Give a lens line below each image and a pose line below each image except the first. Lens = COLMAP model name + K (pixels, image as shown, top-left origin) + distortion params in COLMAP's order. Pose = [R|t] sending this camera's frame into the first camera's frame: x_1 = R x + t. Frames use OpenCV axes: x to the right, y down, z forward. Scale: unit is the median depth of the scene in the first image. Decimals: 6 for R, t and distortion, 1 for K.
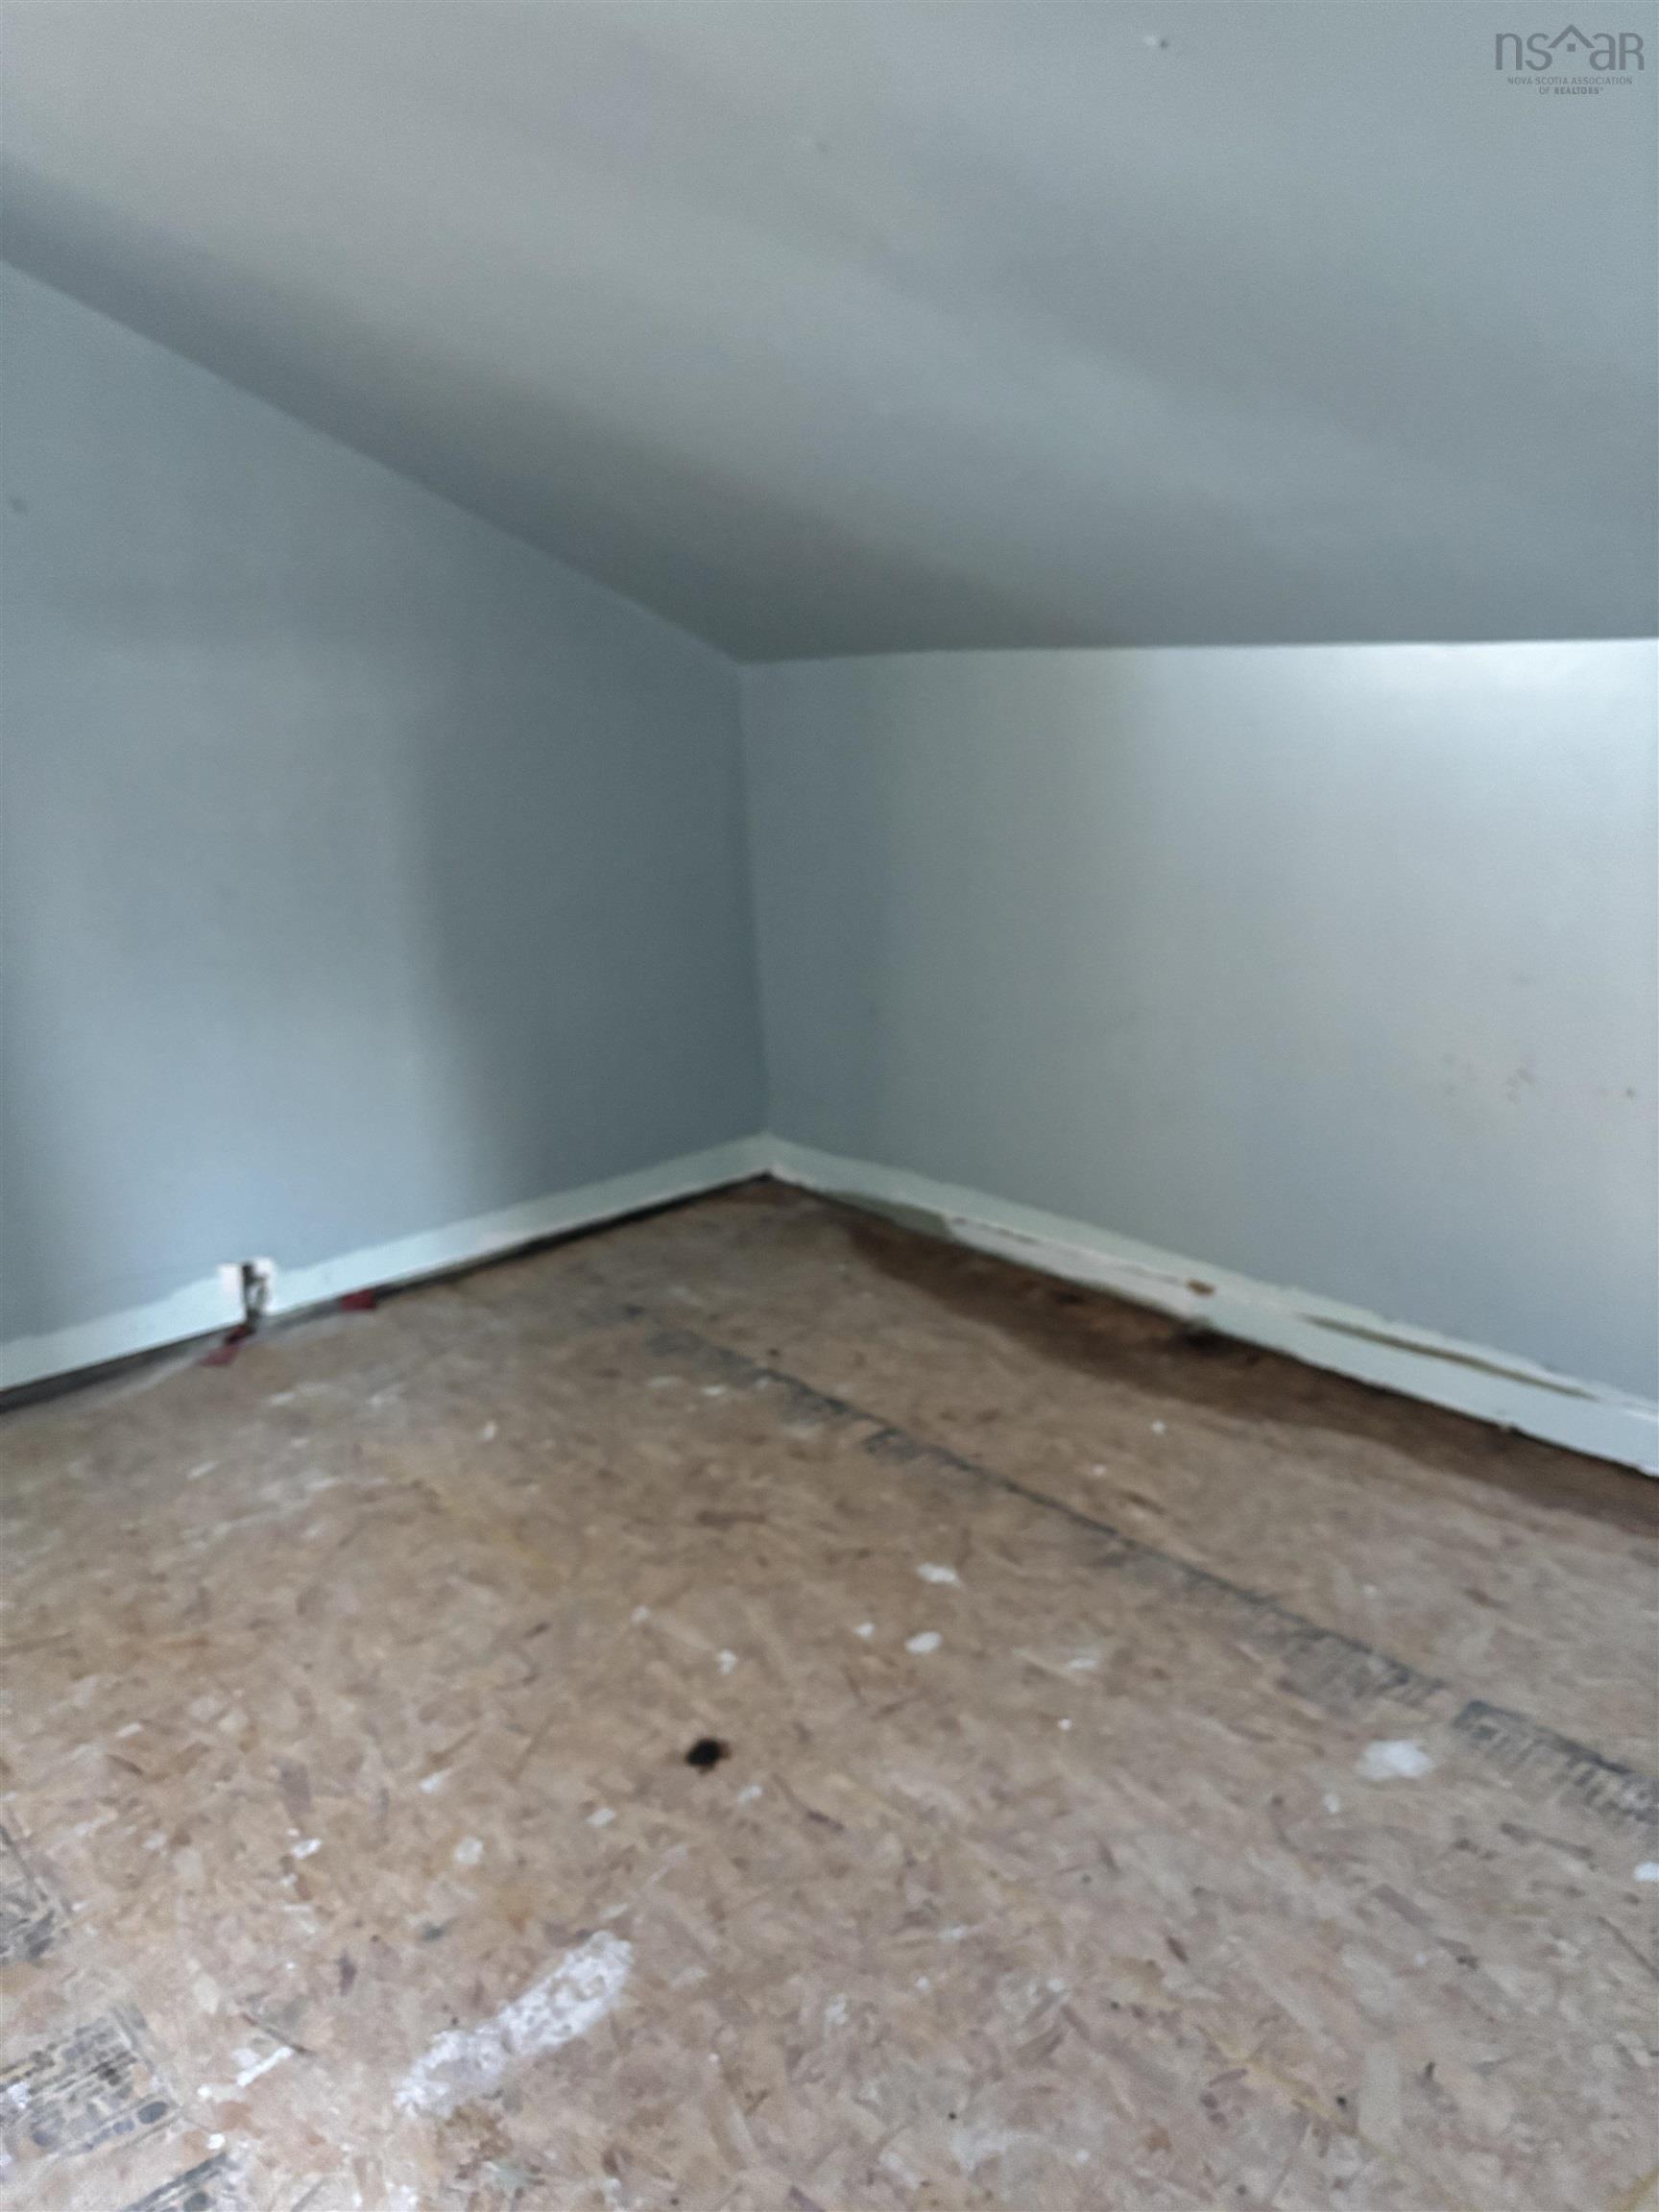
lens RADIAL K [[1672.3, 0, 839.5], [0, 1672.3, 1098.7], [0, 0, 1]] dist [0.038564, -0.057535]
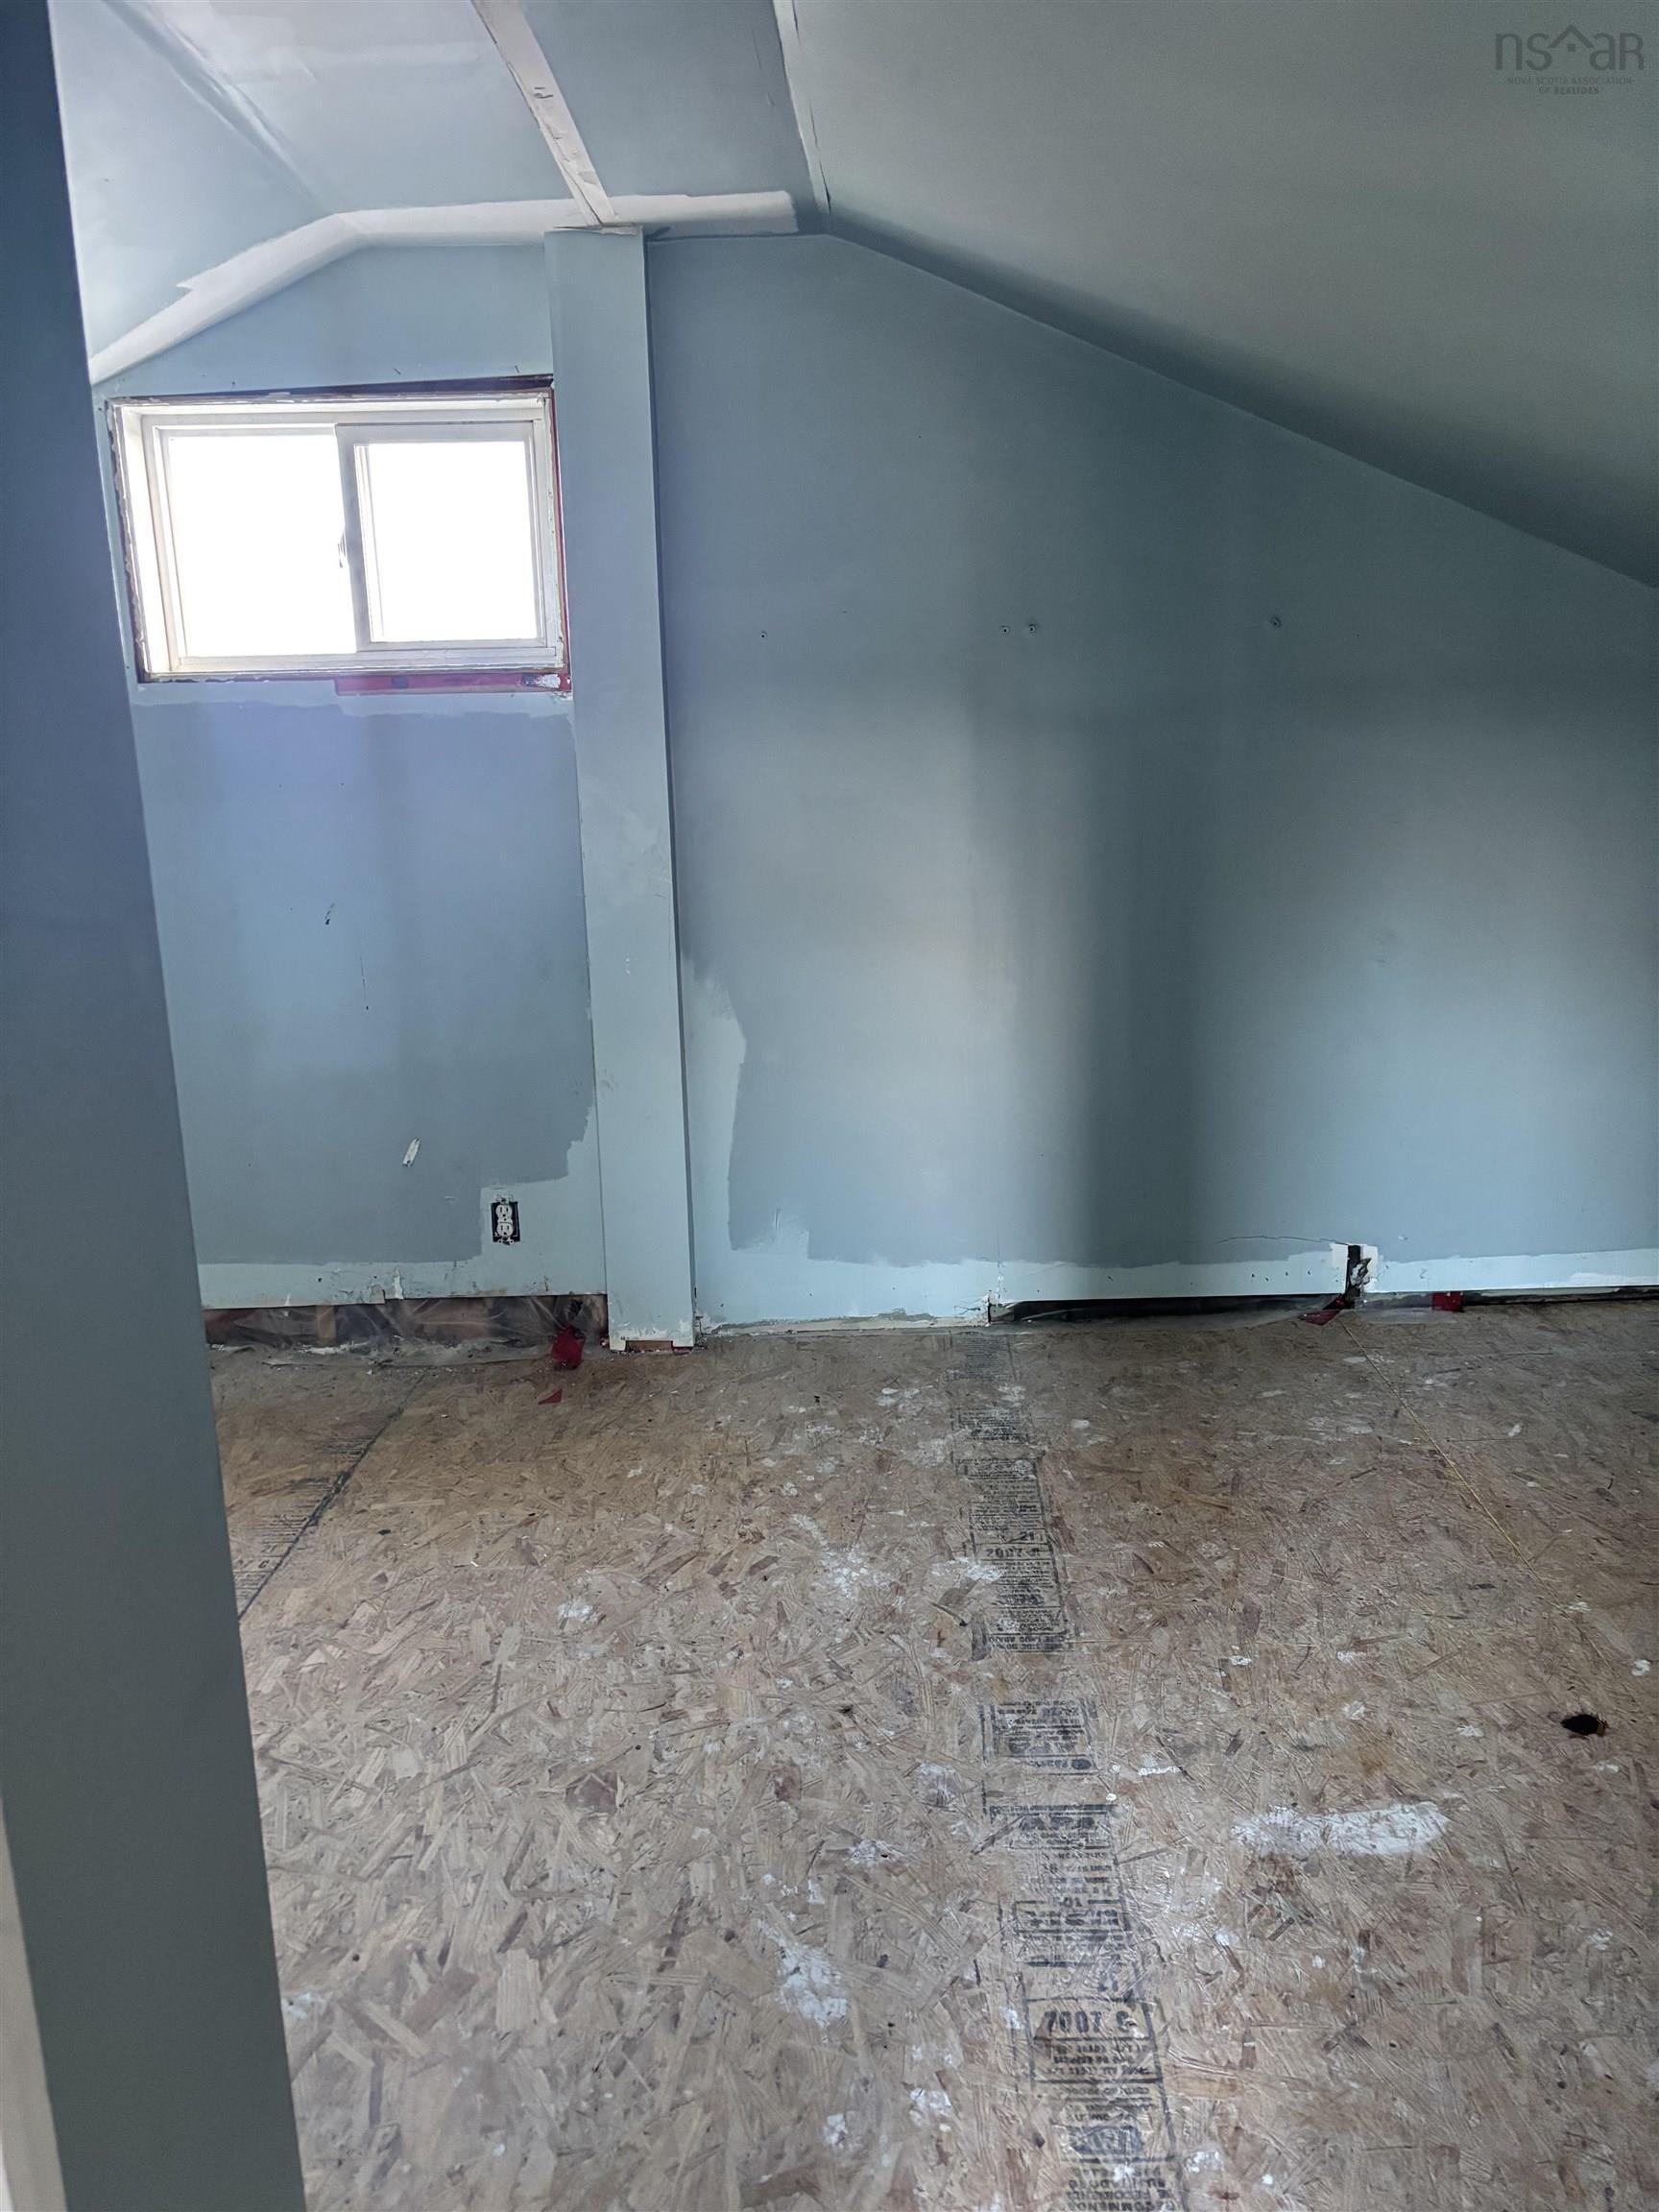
lens RADIAL K [[1672.3, 0, 828.4], [0, 1672.3, 1109.6], [0, 0, 1]] dist [0.038564, -0.057535]
pose [[0.721712, 0.148501, -0.676076, 0.260720], [-0.161619, 0.985871, 0.044019, 0.018443], [0.673061, 0.077498, 0.735516, -0.198559]]
